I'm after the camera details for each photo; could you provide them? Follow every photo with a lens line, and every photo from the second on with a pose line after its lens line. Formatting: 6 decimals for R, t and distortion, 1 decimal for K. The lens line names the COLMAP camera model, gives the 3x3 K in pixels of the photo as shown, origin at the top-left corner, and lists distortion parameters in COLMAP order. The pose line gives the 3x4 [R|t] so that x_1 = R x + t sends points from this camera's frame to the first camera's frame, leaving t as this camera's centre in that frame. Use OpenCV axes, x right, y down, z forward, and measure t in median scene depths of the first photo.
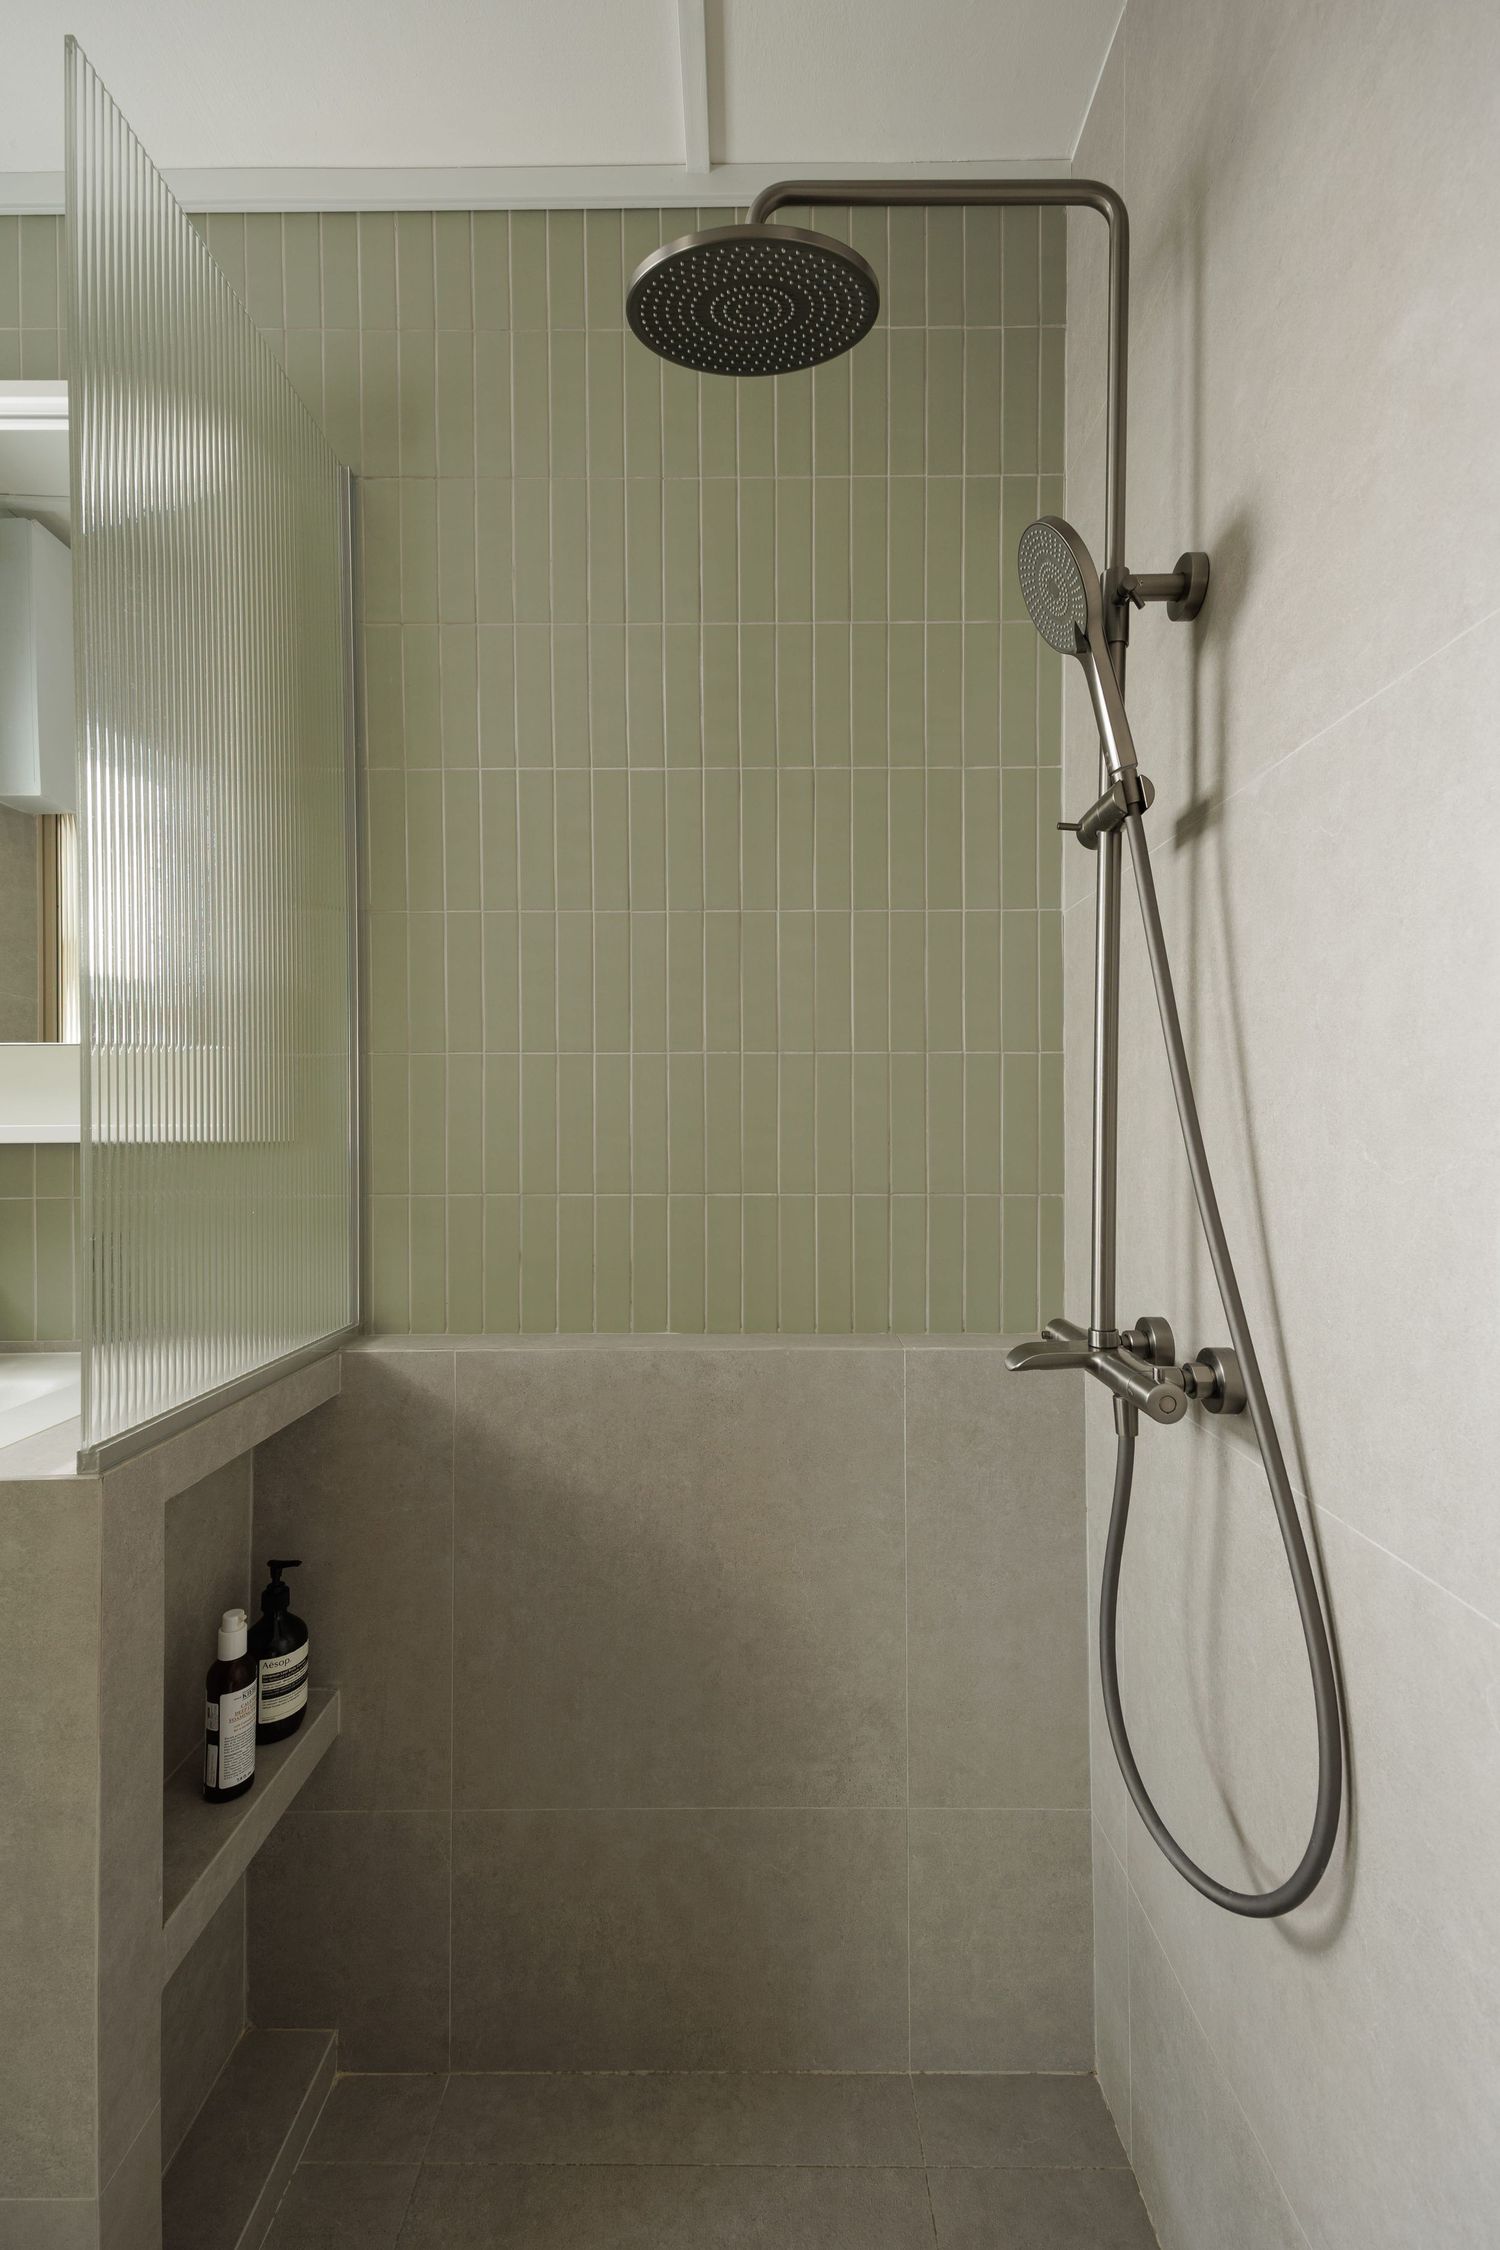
lens RADIAL K [[982.1, 0, 746.7], [0, 982.1, 1150.2], [0, 0, 1]] dist [0.023649, 0.000091]
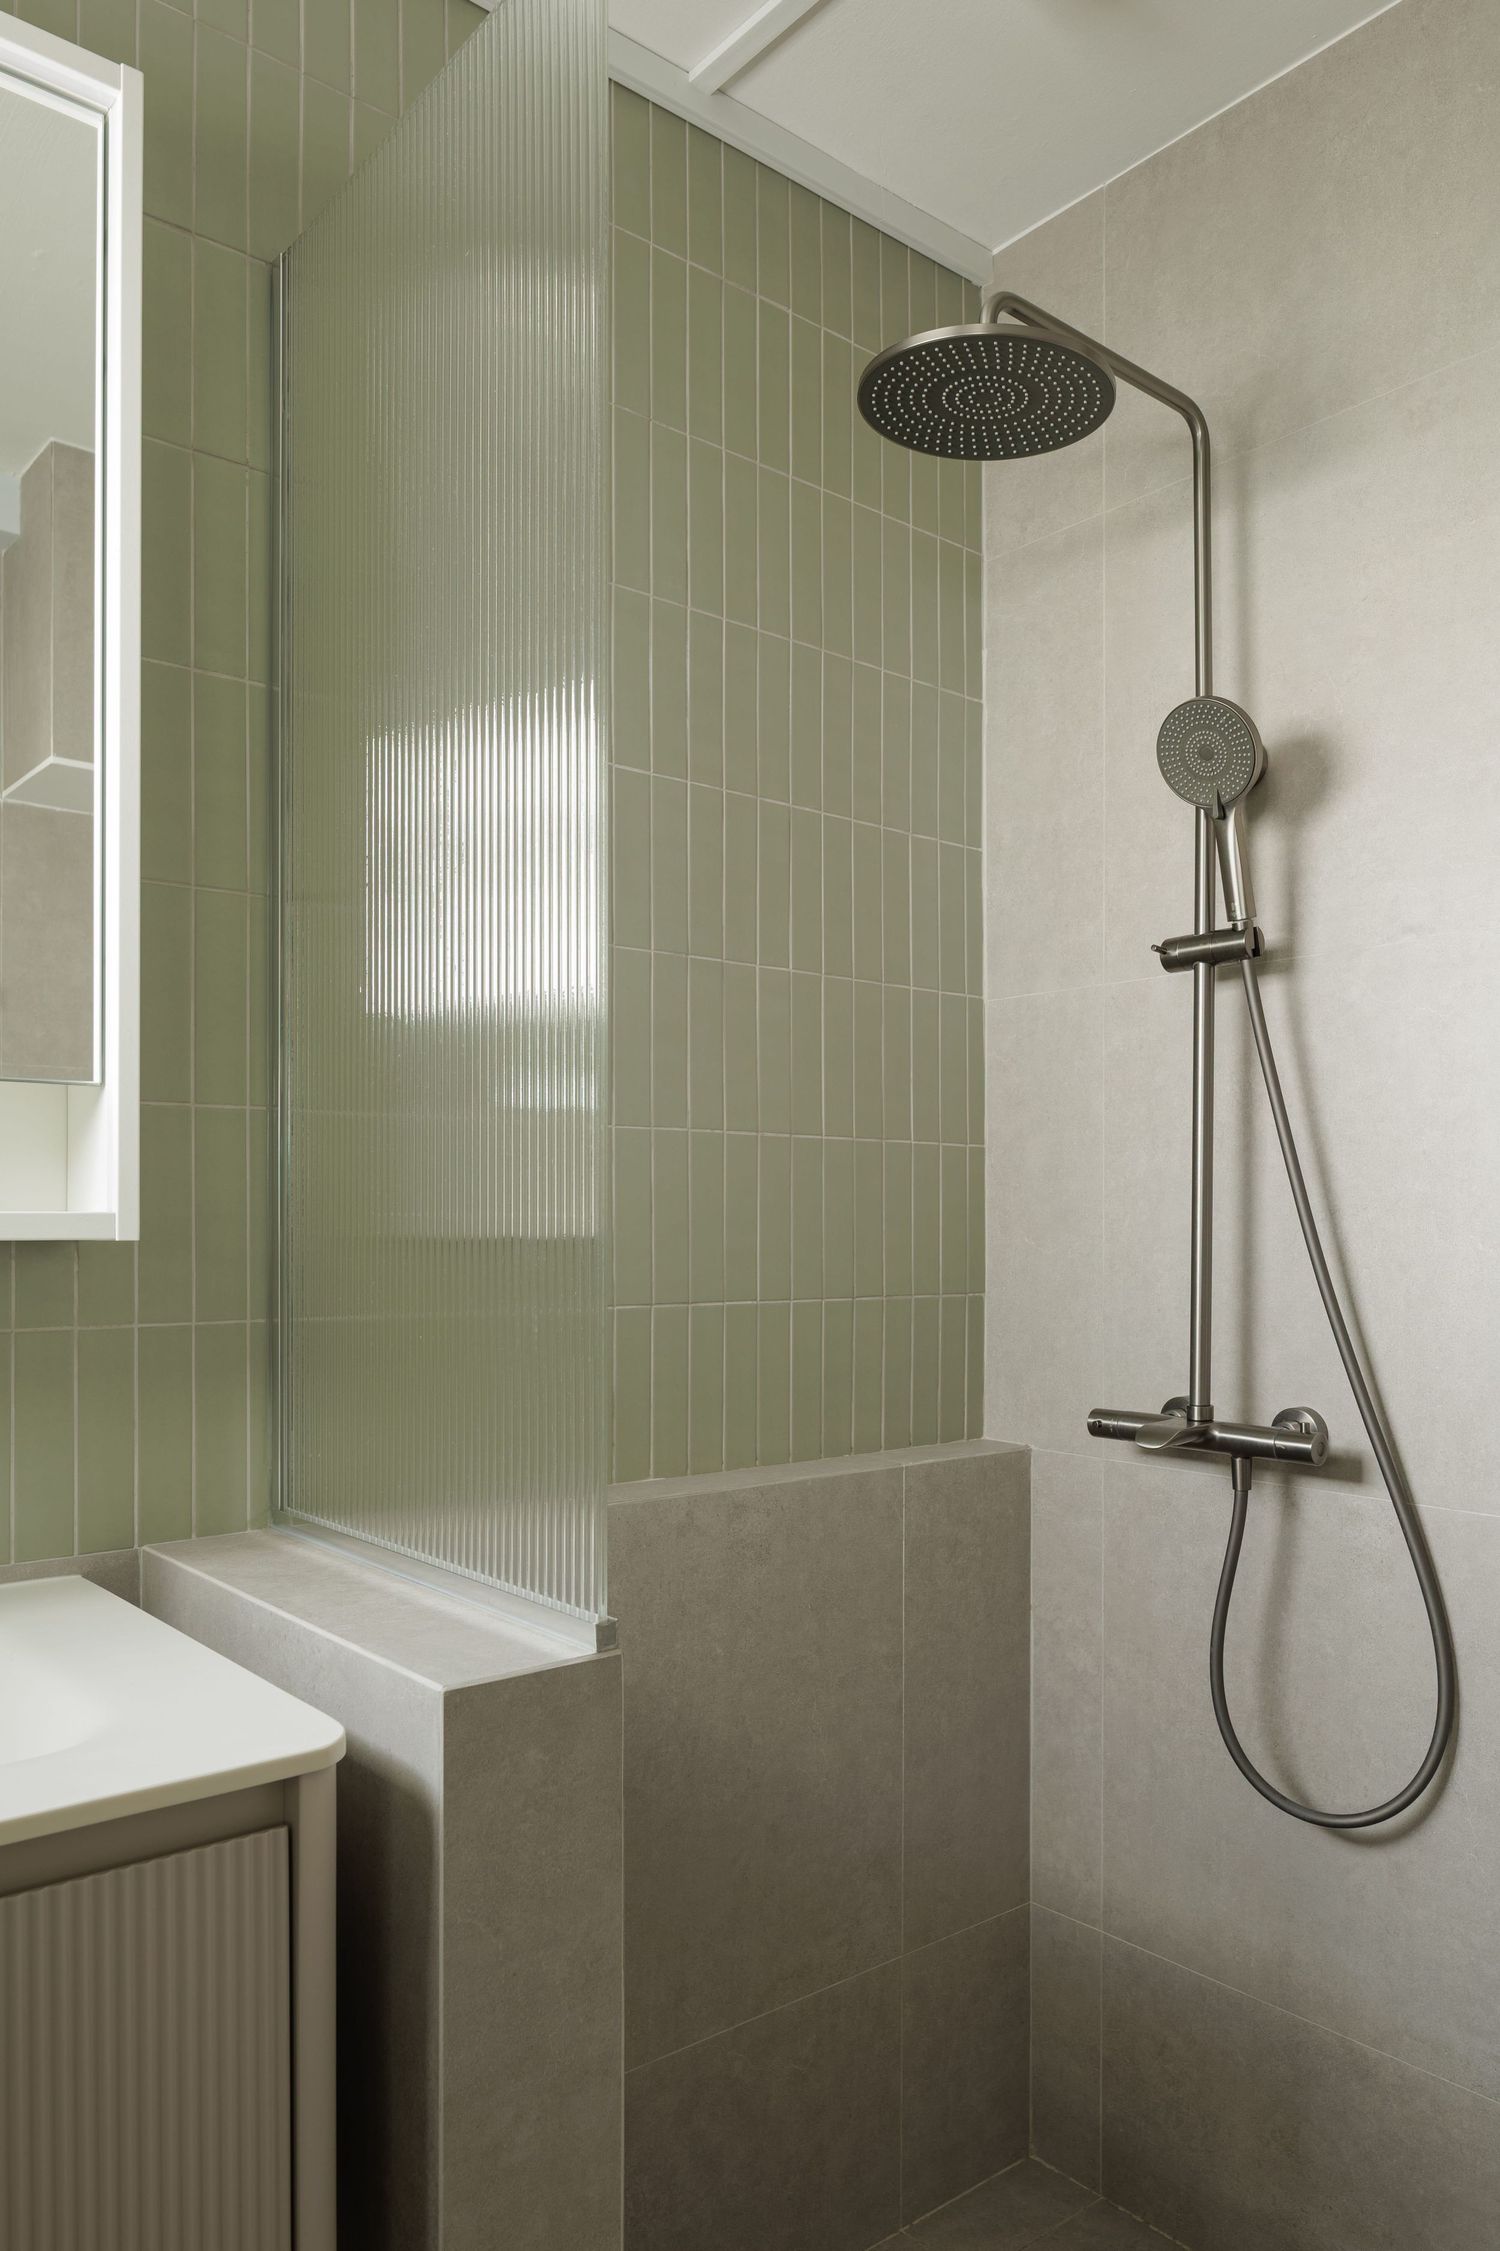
lens RADIAL K [[1567.8, 0, 750.4], [0, 1567.8, 1266.7], [0, 0, 1]] dist [-0.036803, 0.033673]
pose [[0.765907, -0.011364, 0.642851, -0.882935], [0.008084, 0.999935, 0.008044, 0.004433], [-0.642900, -0.000964, 0.765949, -0.024983]]
